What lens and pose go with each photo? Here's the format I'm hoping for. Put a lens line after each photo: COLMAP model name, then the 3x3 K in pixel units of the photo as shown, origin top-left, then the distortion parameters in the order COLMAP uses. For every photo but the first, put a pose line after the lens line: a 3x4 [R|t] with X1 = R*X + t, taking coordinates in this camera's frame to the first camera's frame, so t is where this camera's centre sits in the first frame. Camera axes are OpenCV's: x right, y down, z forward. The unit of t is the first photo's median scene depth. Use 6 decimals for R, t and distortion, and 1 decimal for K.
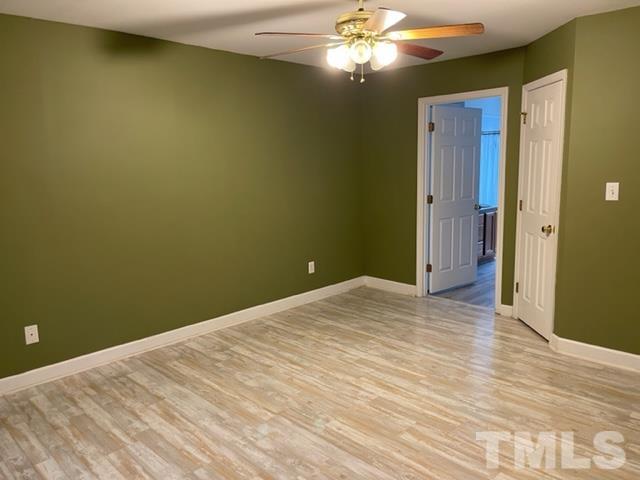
lens RADIAL K [[487.5, 0, 317.2], [0, 487.5, 242.4], [0, 0, 1]] dist [0.073133, -0.102424]
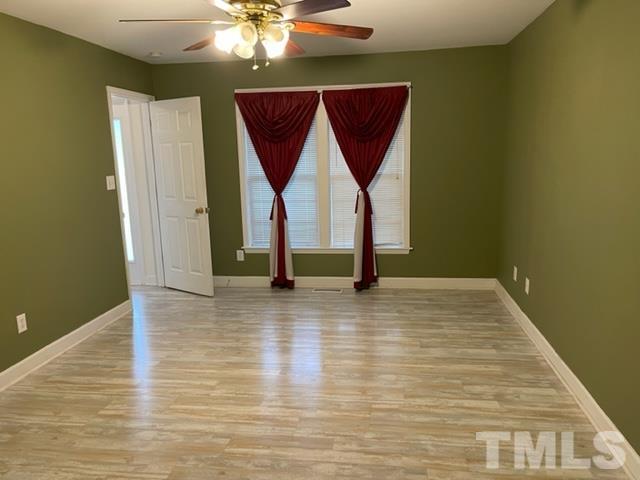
lens RADIAL K [[487.5, 0, 317.2], [0, 487.5, 242.4], [0, 0, 1]] dist [0.073133, -0.102424]
pose [[-0.800590, 0.152770, -0.579410, 0.507408], [-0.054887, 0.944192, 0.324790, -0.273944], [0.596693, 0.291826, -0.747526, 1.596838]]
